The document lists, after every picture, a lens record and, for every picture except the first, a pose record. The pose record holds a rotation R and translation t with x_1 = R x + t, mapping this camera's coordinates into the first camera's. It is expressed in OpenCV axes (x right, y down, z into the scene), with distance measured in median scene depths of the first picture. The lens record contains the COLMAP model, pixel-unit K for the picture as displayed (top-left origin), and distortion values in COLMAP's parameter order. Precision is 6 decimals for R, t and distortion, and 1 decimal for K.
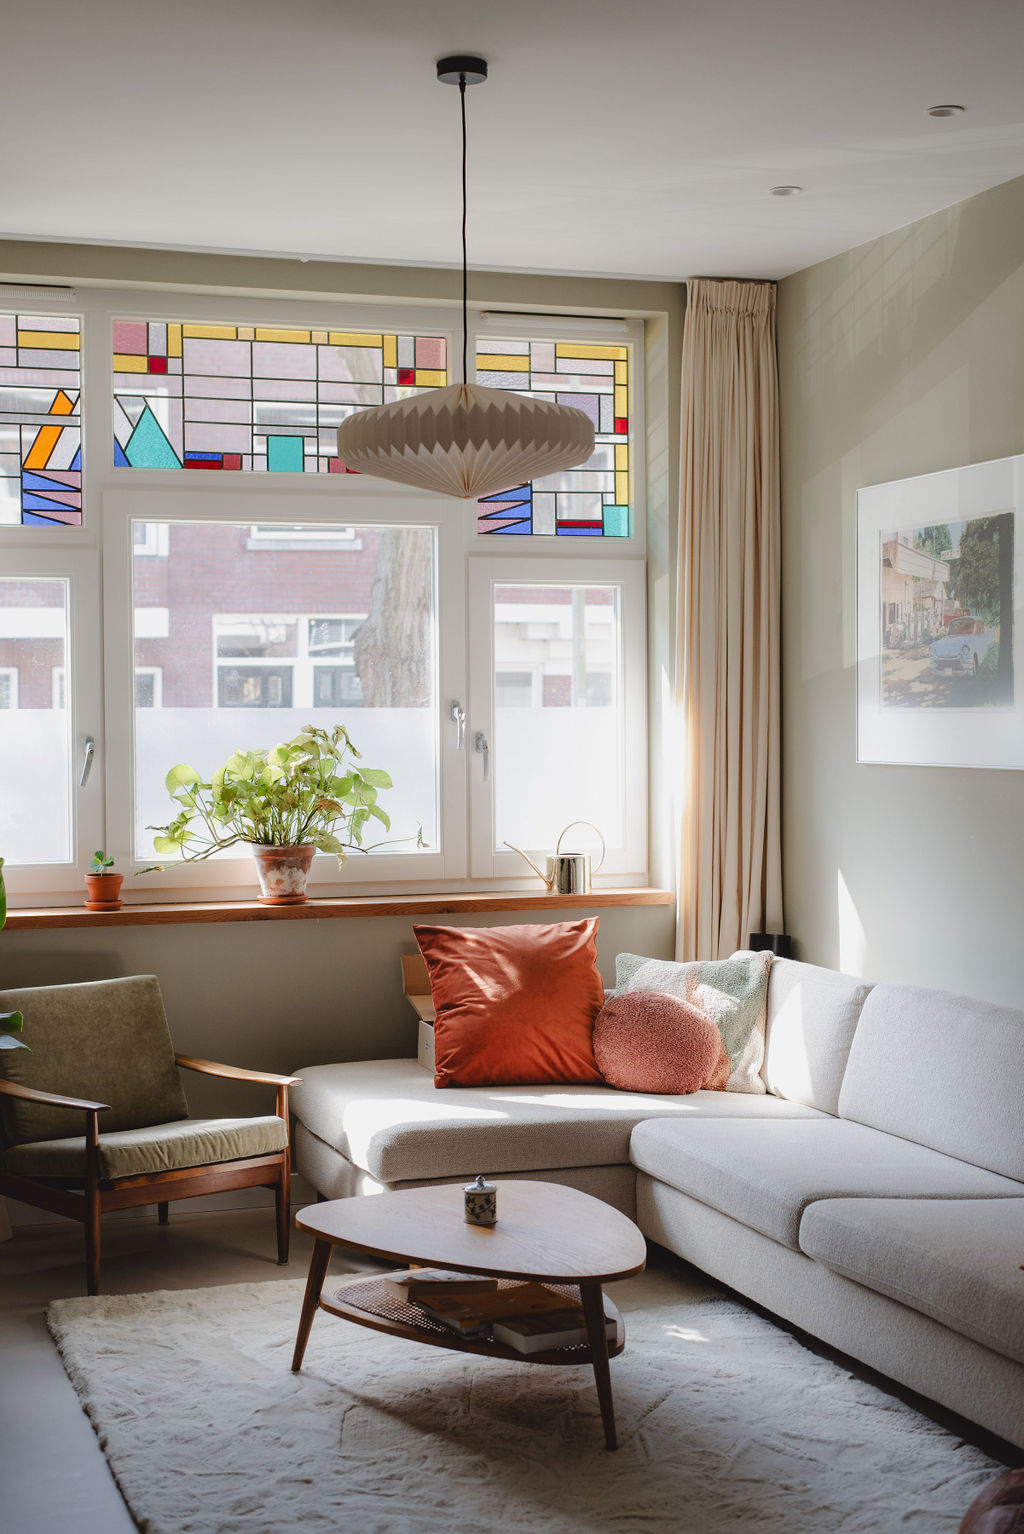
lens RADIAL K [[2273.6, 0, 514.6], [0, 2273.6, 739.9], [0, 0, 1]] dist [0.001417, 0.083477]
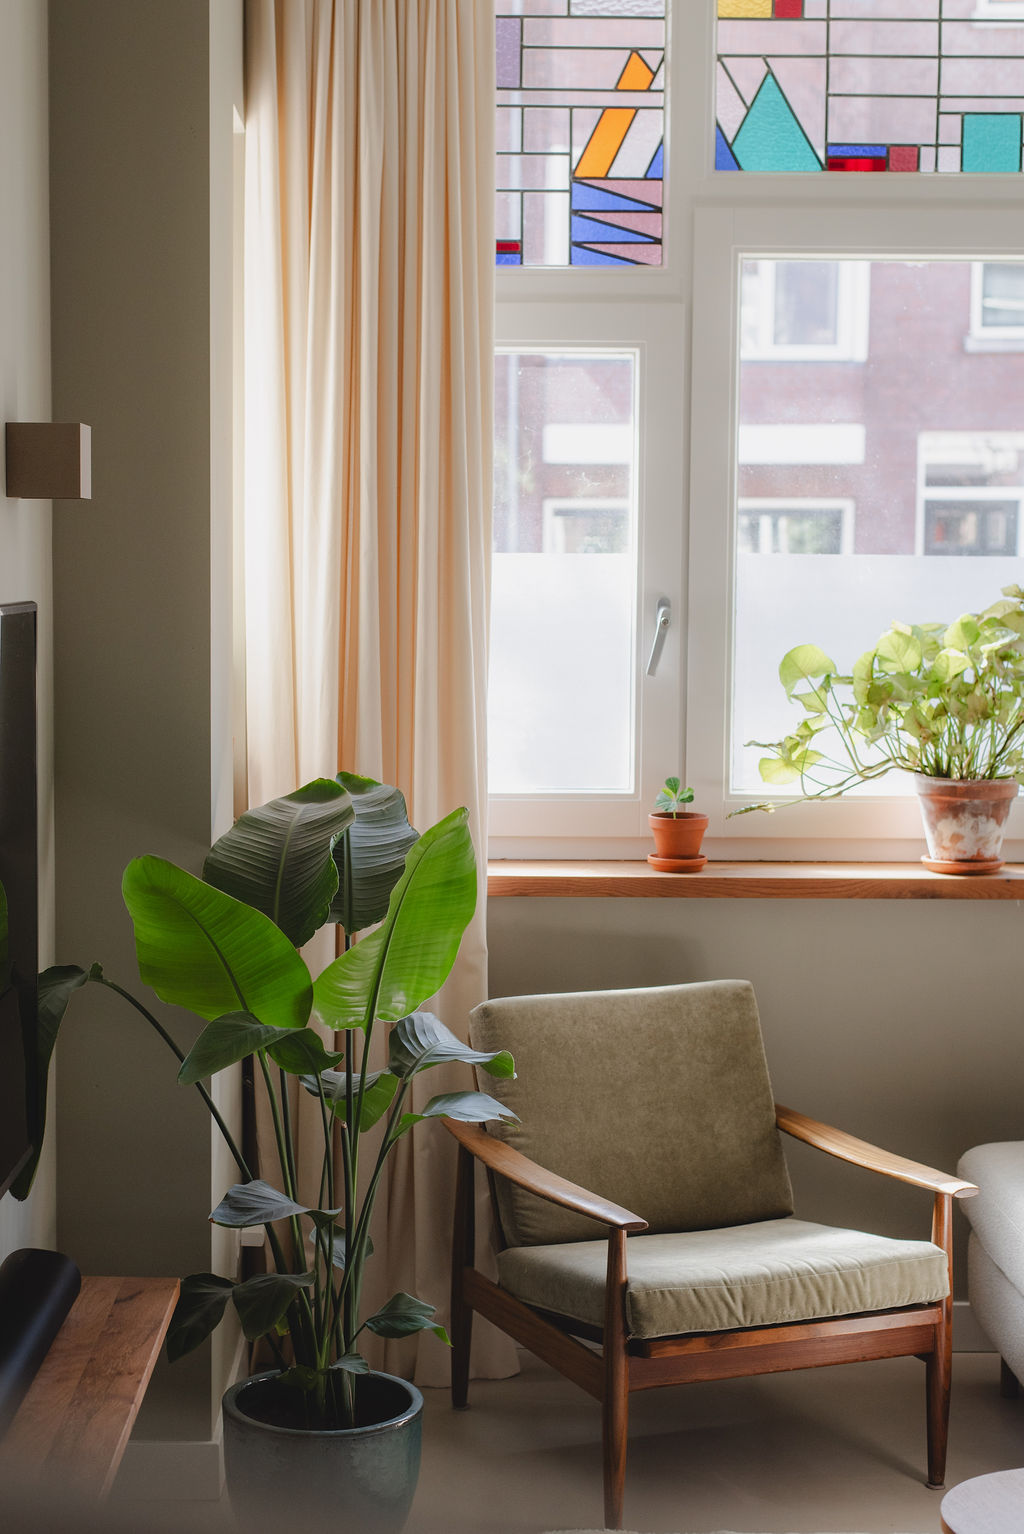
lens RADIAL K [[2273.6, 0, 514.6], [0, 2273.6, 739.9], [0, 0, 1]] dist [0.001417, 0.083477]
pose [[0.948182, 0.038468, -0.315389, -0.023141], [-0.016245, 0.997215, 0.072790, -0.007375], [0.317311, -0.063895, 0.946167, 0.375732]]
